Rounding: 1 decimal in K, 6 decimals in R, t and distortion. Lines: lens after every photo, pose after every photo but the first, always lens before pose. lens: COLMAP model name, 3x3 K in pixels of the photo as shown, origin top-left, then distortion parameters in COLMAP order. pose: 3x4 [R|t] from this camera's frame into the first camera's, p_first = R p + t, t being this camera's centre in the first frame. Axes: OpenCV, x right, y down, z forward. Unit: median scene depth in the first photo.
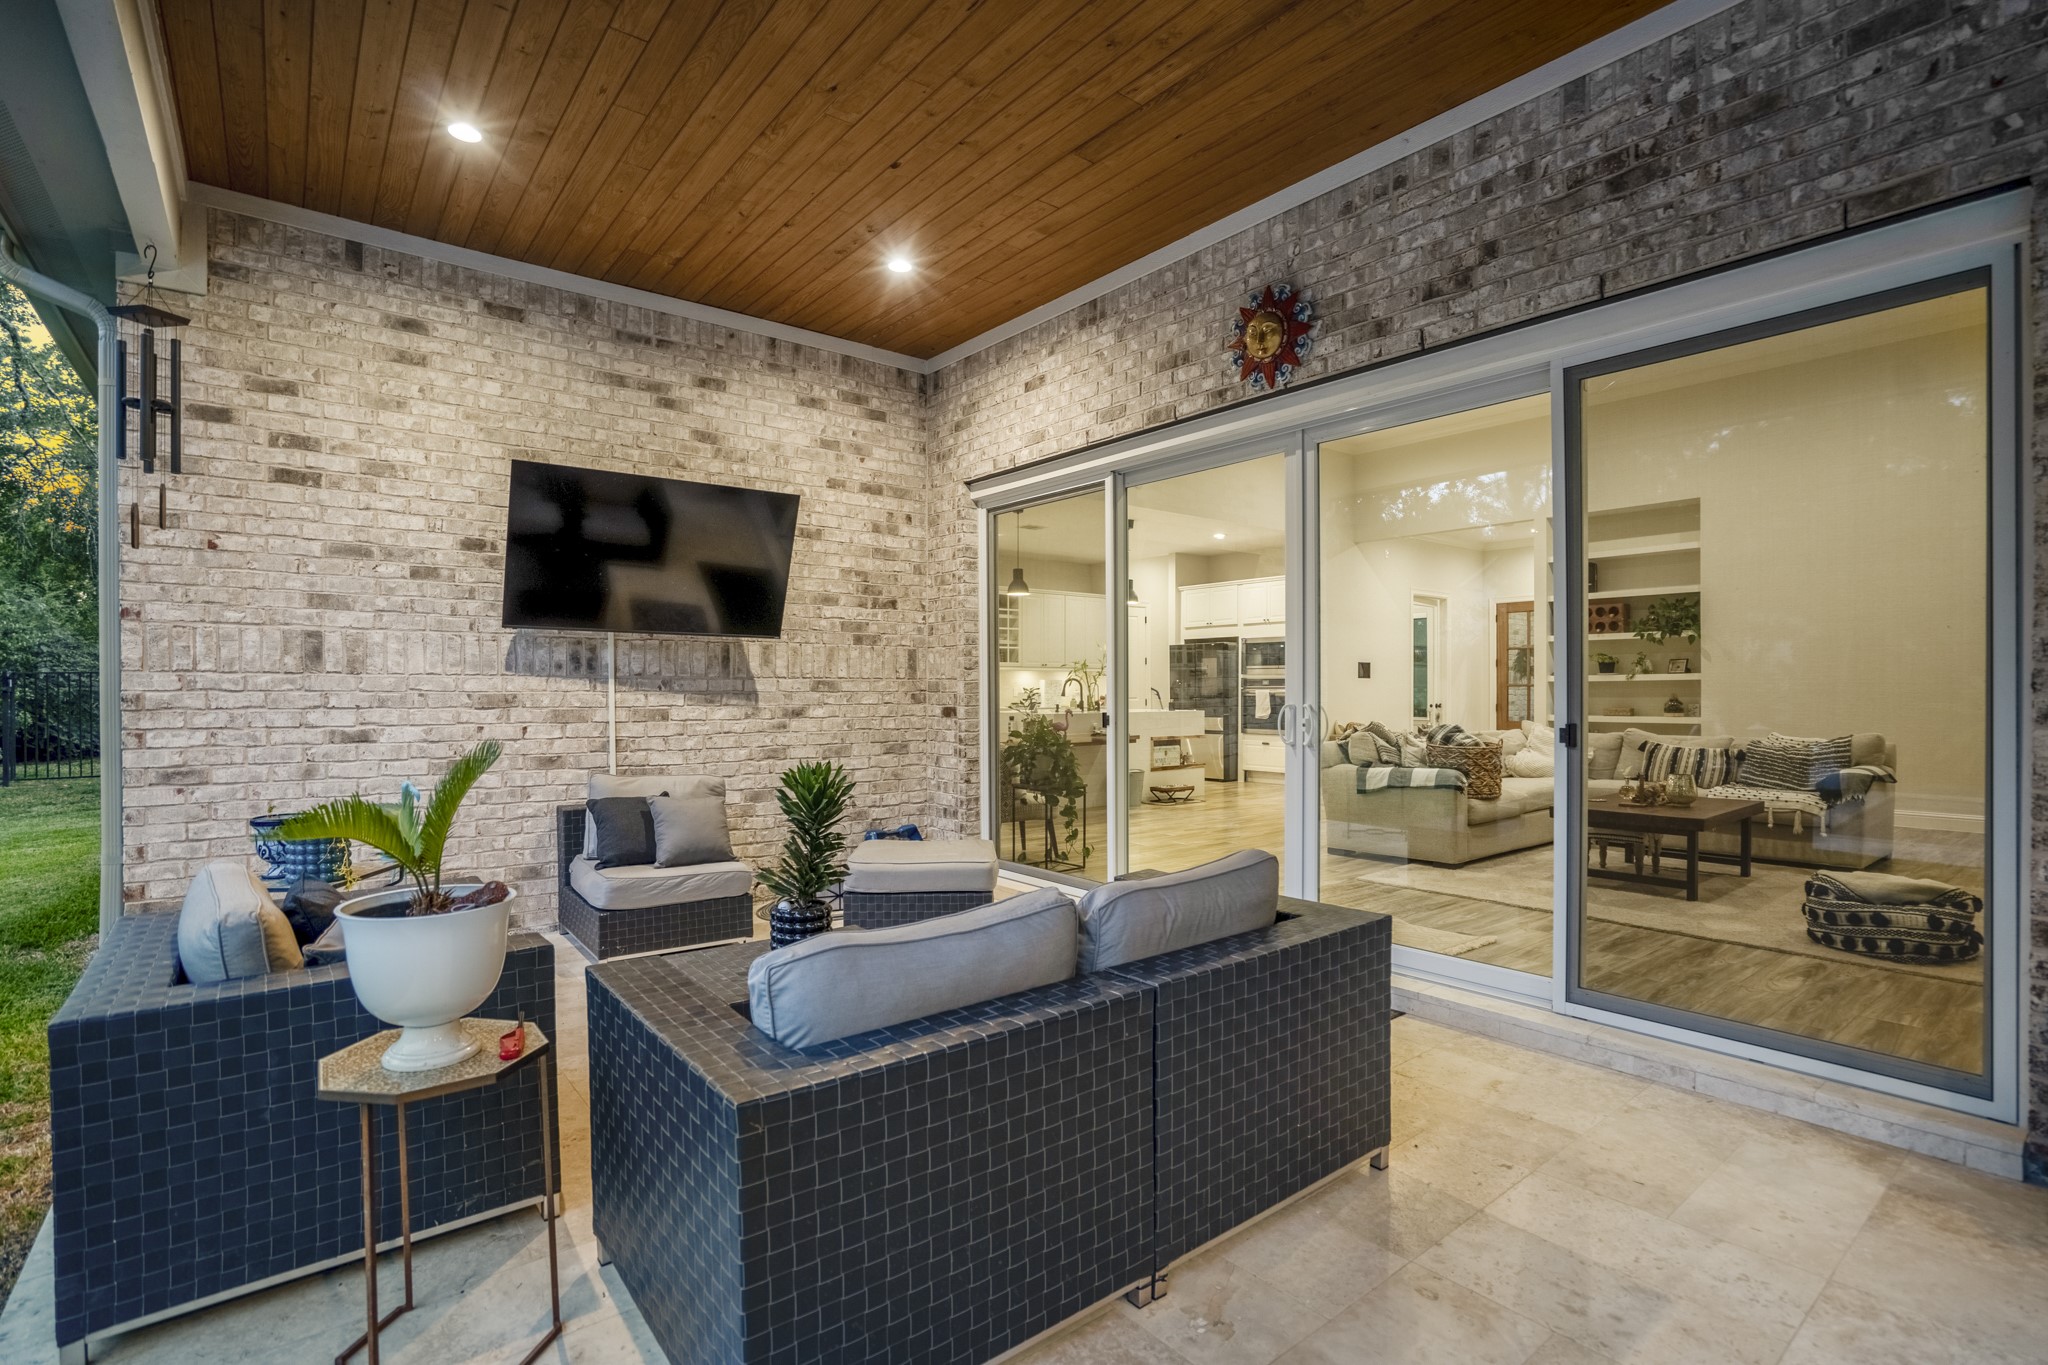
lens RADIAL K [[964.4, 0, 1024.1], [0, 964.4, 697.1], [0, 0, 1]] dist [-0.059643, 0.023055]
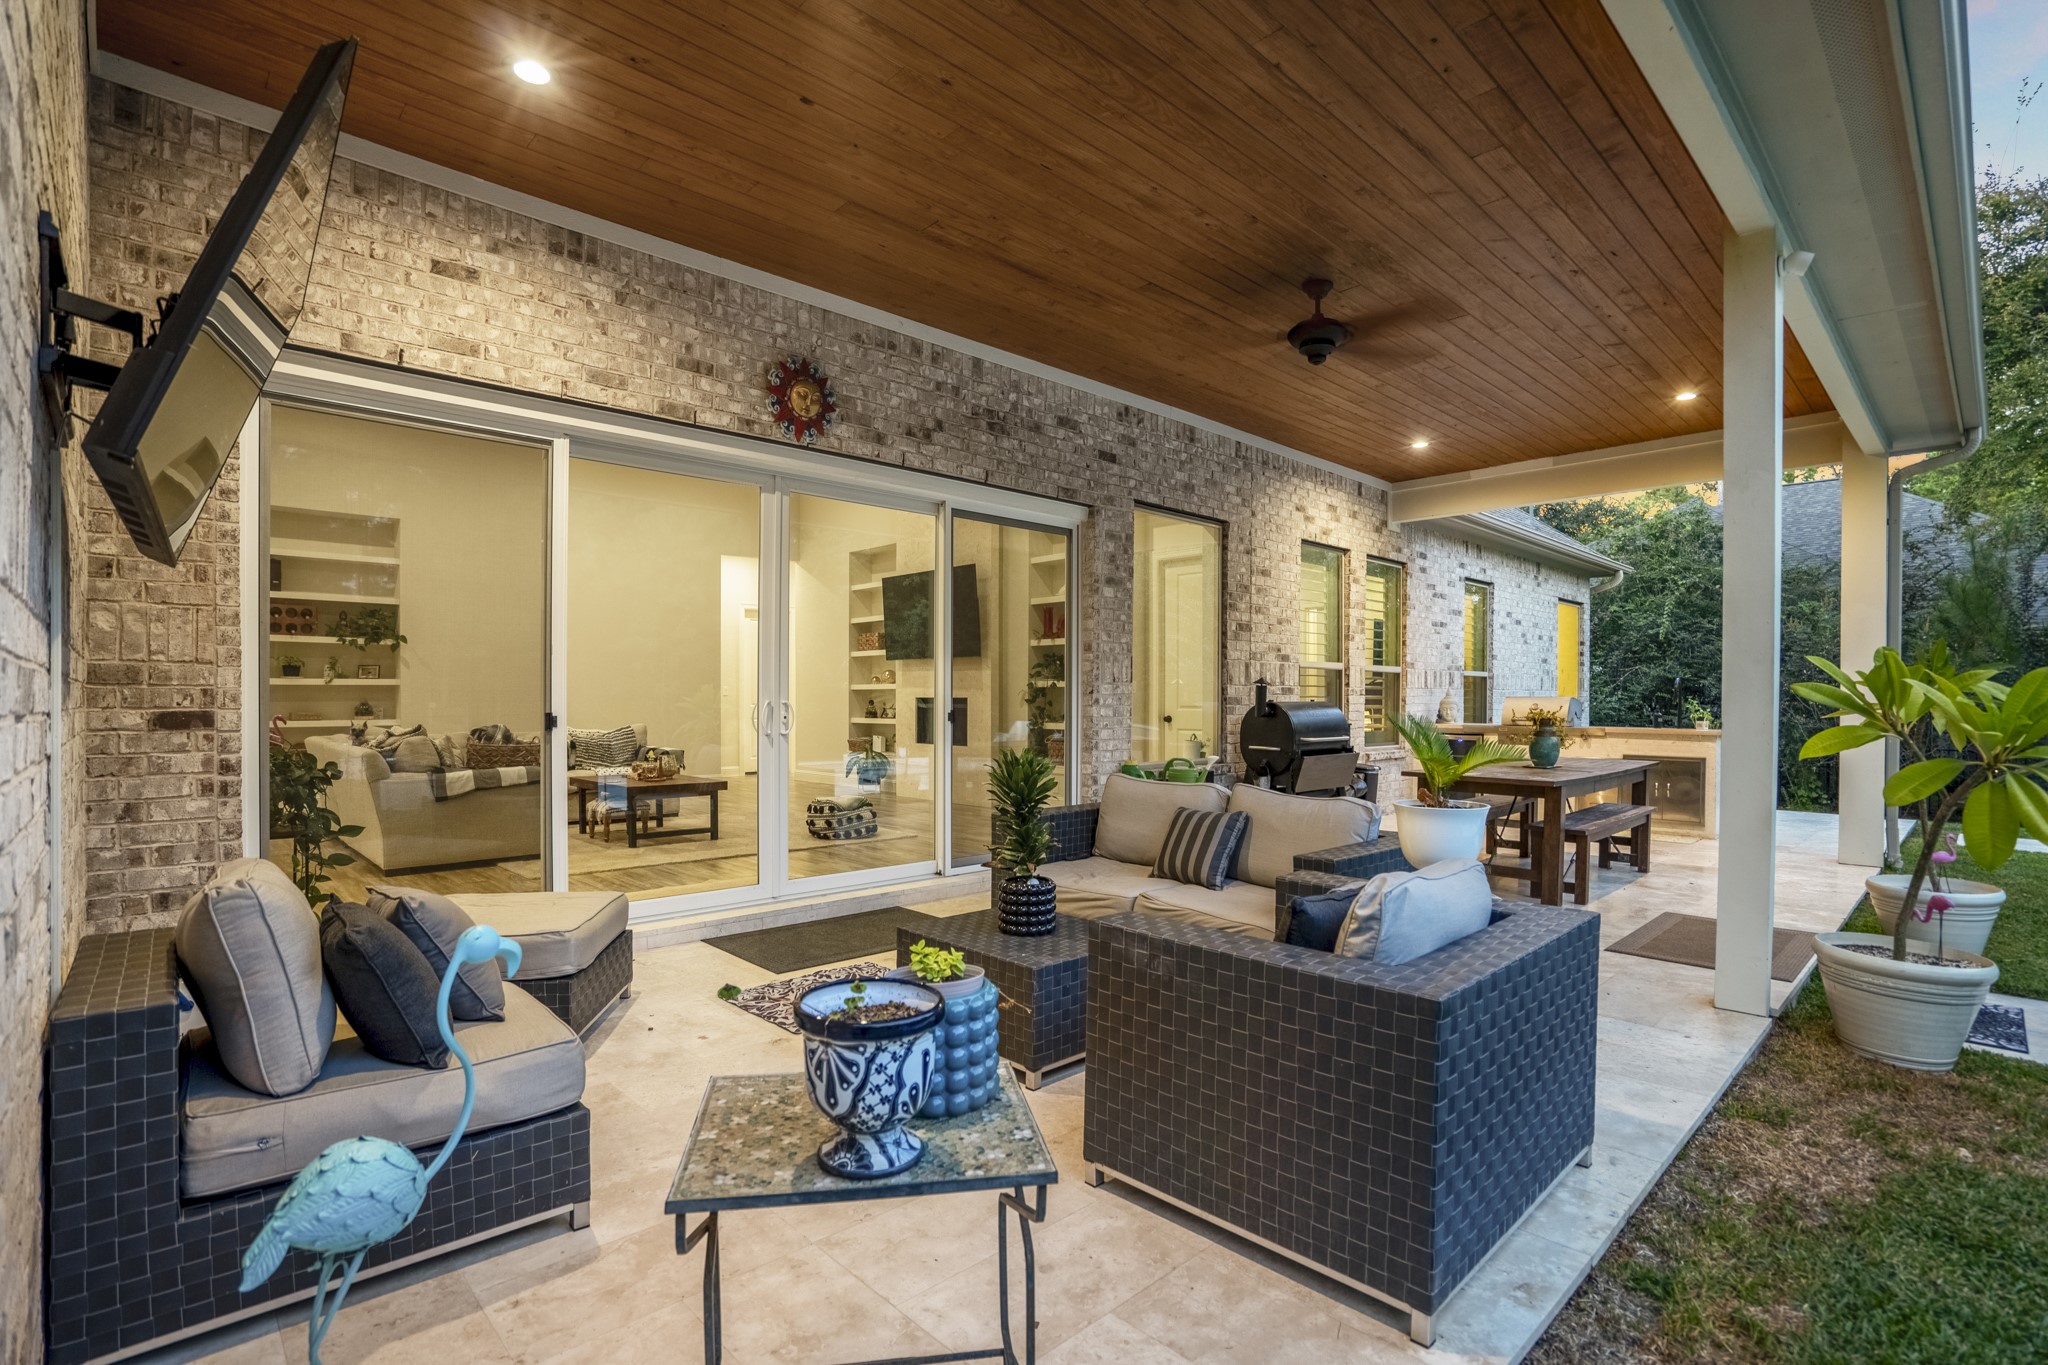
lens RADIAL K [[964.4, 0, 1024.1], [0, 964.4, 697.1], [0, 0, 1]] dist [-0.059643, 0.023055]
pose [[-0.088652, 0.004852, 0.996051, -0.794551], [0.005549, 0.999975, -0.004378, 0.008248], [-0.996047, 0.005139, -0.088677, 0.665938]]
